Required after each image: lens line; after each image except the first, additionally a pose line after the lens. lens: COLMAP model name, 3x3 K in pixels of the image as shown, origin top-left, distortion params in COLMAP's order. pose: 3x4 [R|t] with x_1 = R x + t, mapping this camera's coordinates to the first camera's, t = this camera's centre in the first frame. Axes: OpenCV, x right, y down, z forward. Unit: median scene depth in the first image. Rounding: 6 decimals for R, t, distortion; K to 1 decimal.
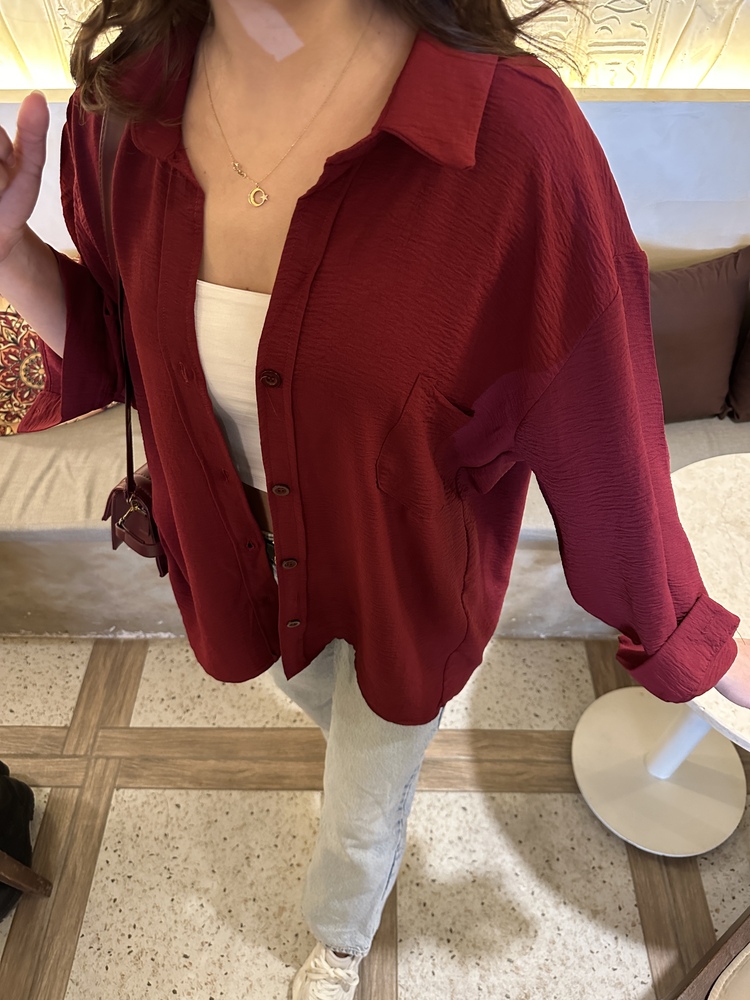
lens RADIAL K [[709.2, 0, 374.3], [0, 709.2, 501.1], [0, 0, 1]] dist [0.016648, -0.029251]
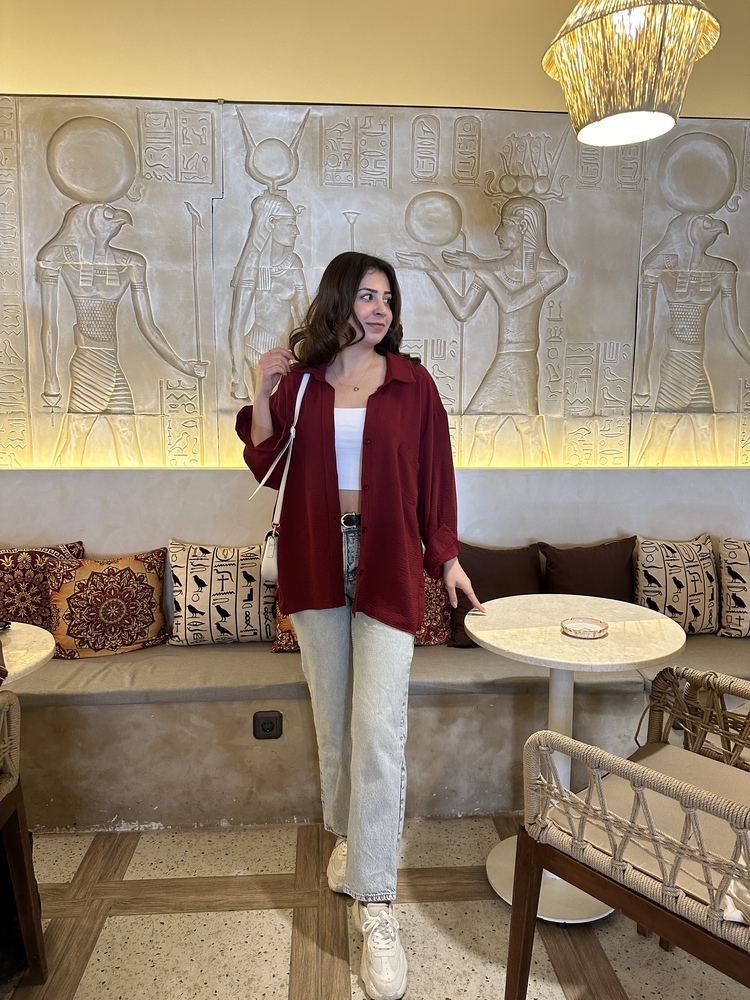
lens RADIAL K [[709.2, 0, 373.2], [0, 709.2, 501.1], [0, 0, 1]] dist [0.016648, -0.029251]
pose [[0.996631, -0.002059, 0.081989, -0.023145], [0.056333, 0.743749, -0.666081, 0.725333], [-0.059608, 0.668455, 0.741360, -0.367999]]
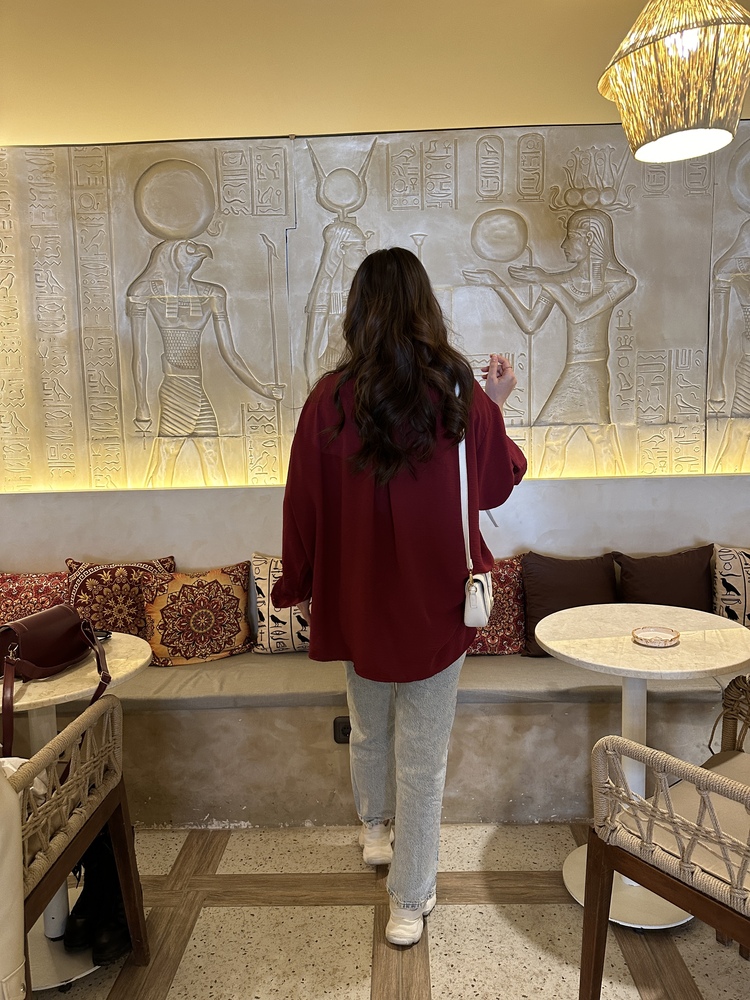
lens RADIAL K [[709.2, 0, 380.2], [0, 709.2, 507.0], [0, 0, 1]] dist [0.016648, -0.029251]
pose [[0.999623, -0.021667, -0.016869, -0.014179], [0.004655, 0.739162, -0.673511, 0.756476], [0.027062, 0.673179, 0.738984, -0.413387]]
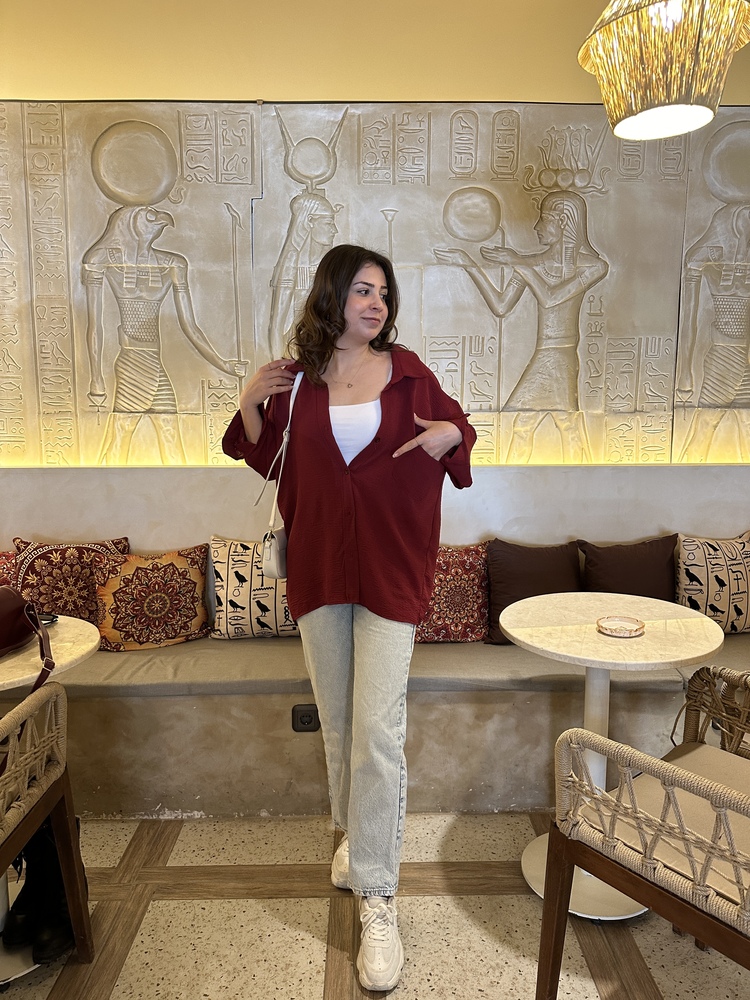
lens RADIAL K [[709.2, 0, 381.2], [0, 709.2, 505.9], [0, 0, 1]] dist [0.016648, -0.029251]
pose [[0.999472, -0.002275, 0.032420, -0.010684], [0.023065, 0.752438, -0.658259, 0.730673], [-0.022897, 0.658659, 0.752093, -0.379891]]
